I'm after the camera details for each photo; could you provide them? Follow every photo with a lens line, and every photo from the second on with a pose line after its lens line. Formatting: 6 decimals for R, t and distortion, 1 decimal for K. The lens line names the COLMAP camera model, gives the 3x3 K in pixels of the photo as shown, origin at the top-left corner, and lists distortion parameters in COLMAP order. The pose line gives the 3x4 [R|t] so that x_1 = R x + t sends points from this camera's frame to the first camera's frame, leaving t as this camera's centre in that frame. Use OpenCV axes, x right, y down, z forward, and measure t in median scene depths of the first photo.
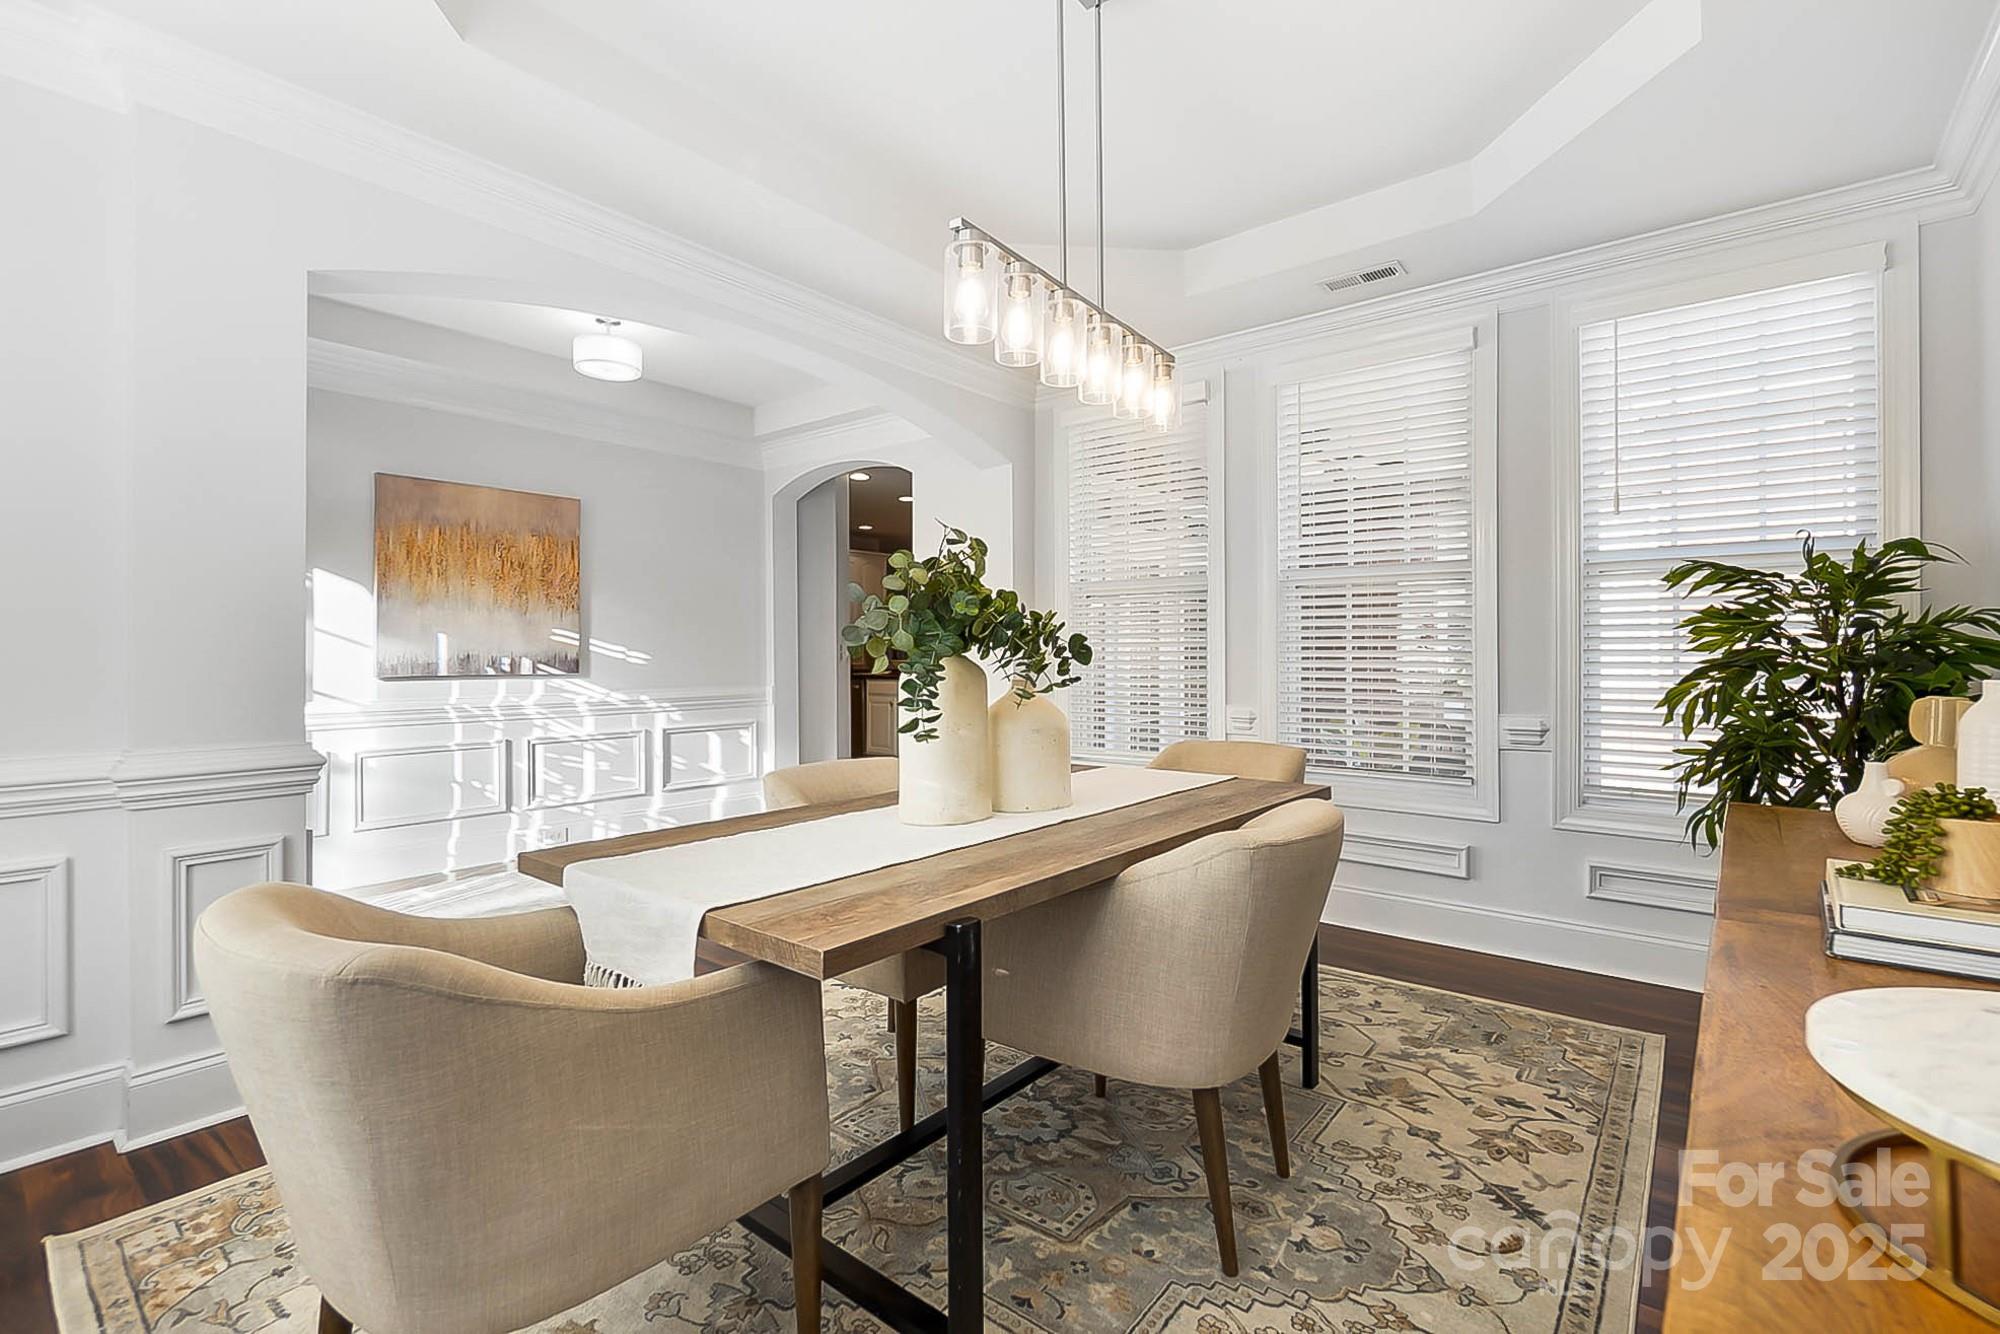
lens RADIAL K [[871.1, 0, 1003.0], [0, 871.1, 660.6], [0, 0, 1]] dist [-0.007629, 0.000600]
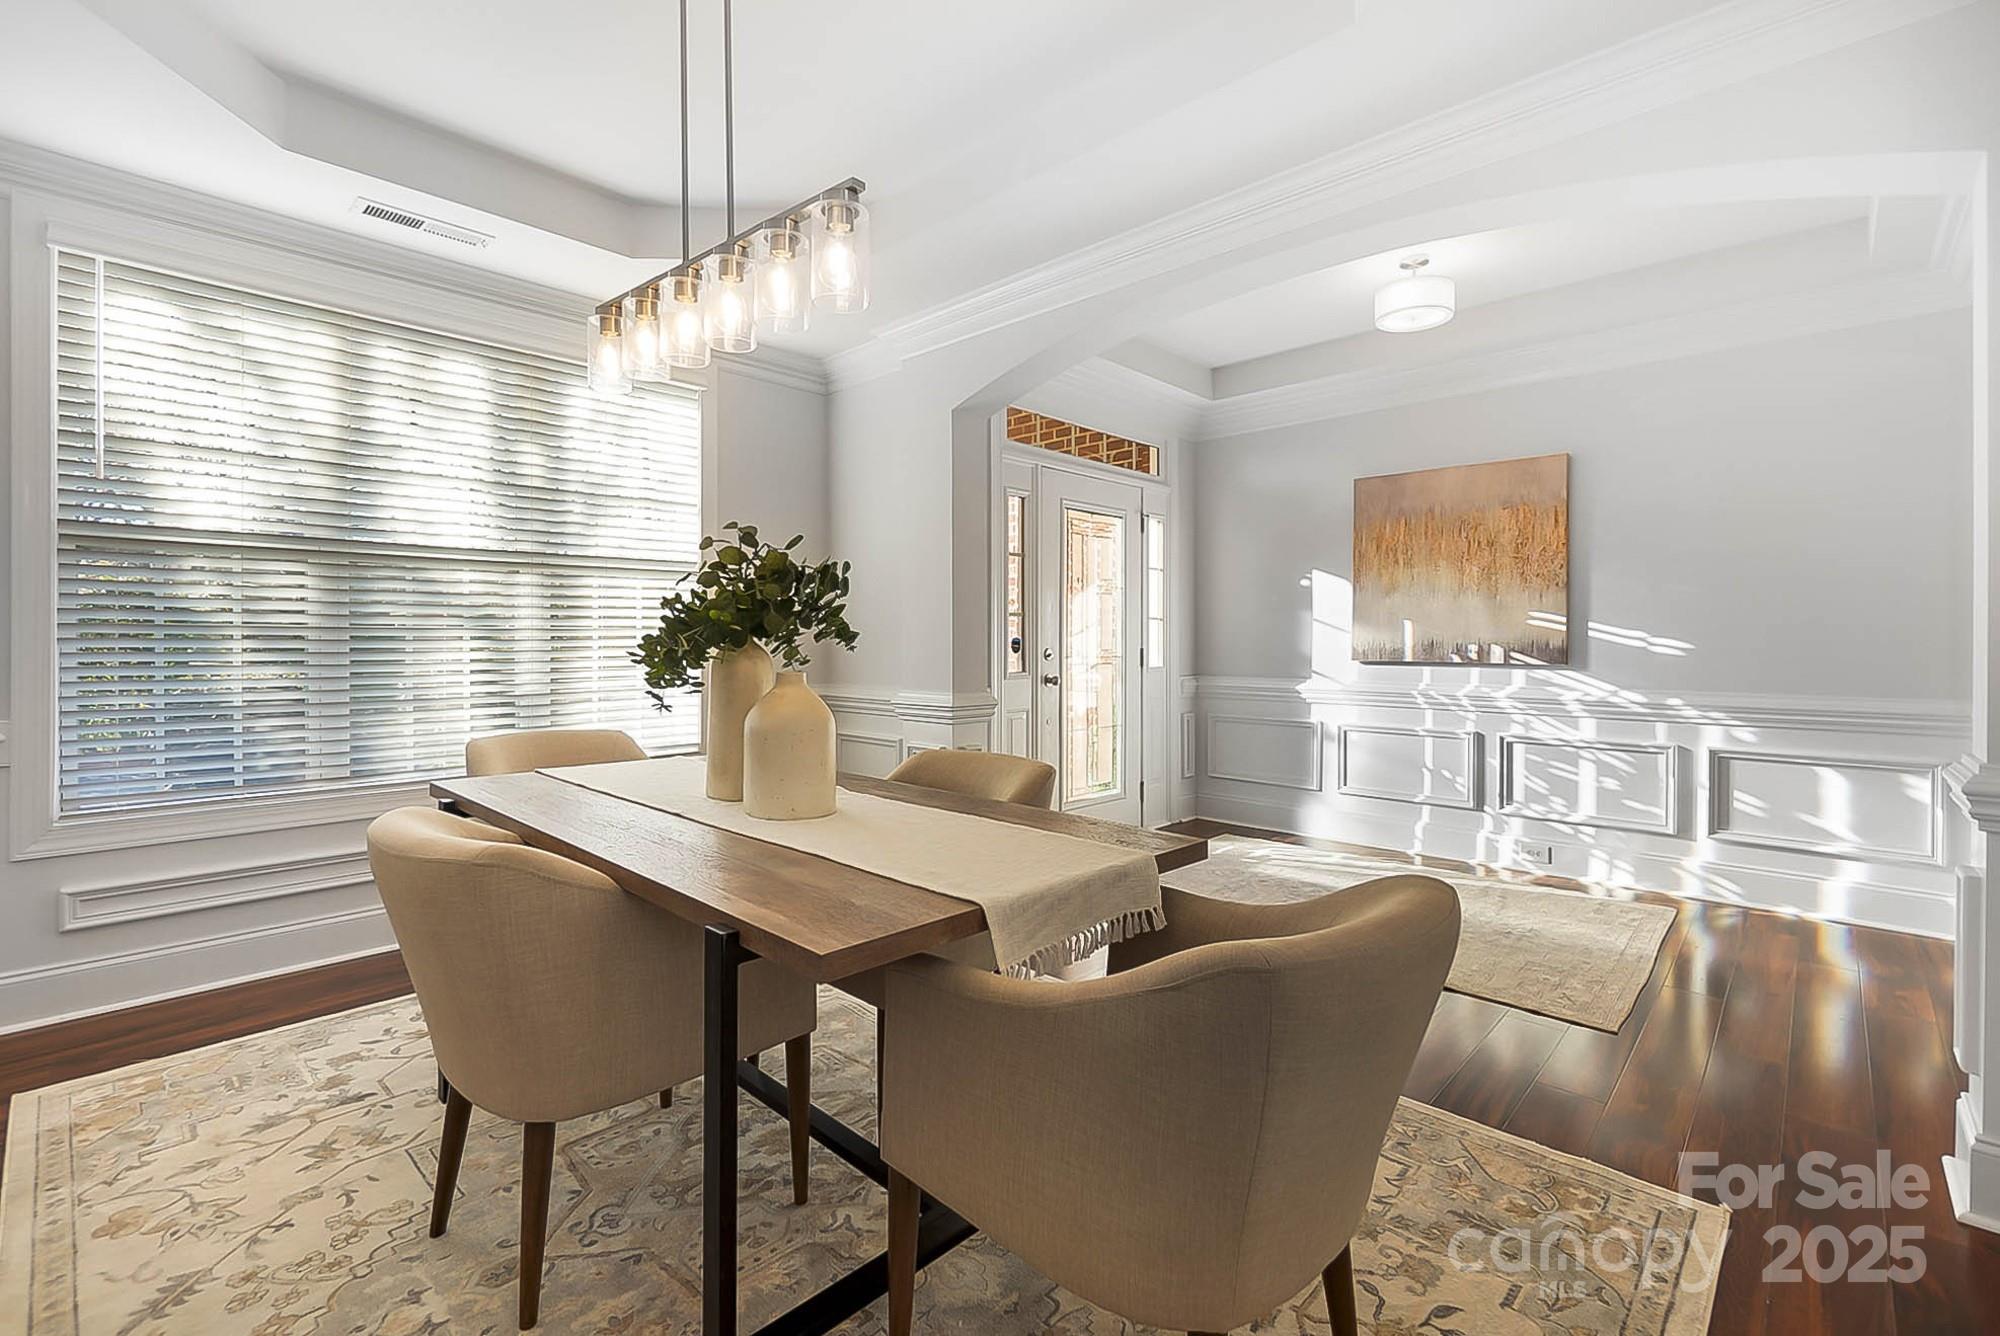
lens RADIAL K [[878.2, 0, 998.5], [0, 878.2, 630.5], [0, 0, 1]] dist [-0.007969, 0.000347]
pose [[-0.081355, -0.002912, -0.996681, 0.399269], [-0.005679, 0.999981, -0.002458, -0.013076], [0.996669, 0.005461, -0.081370, 0.552866]]
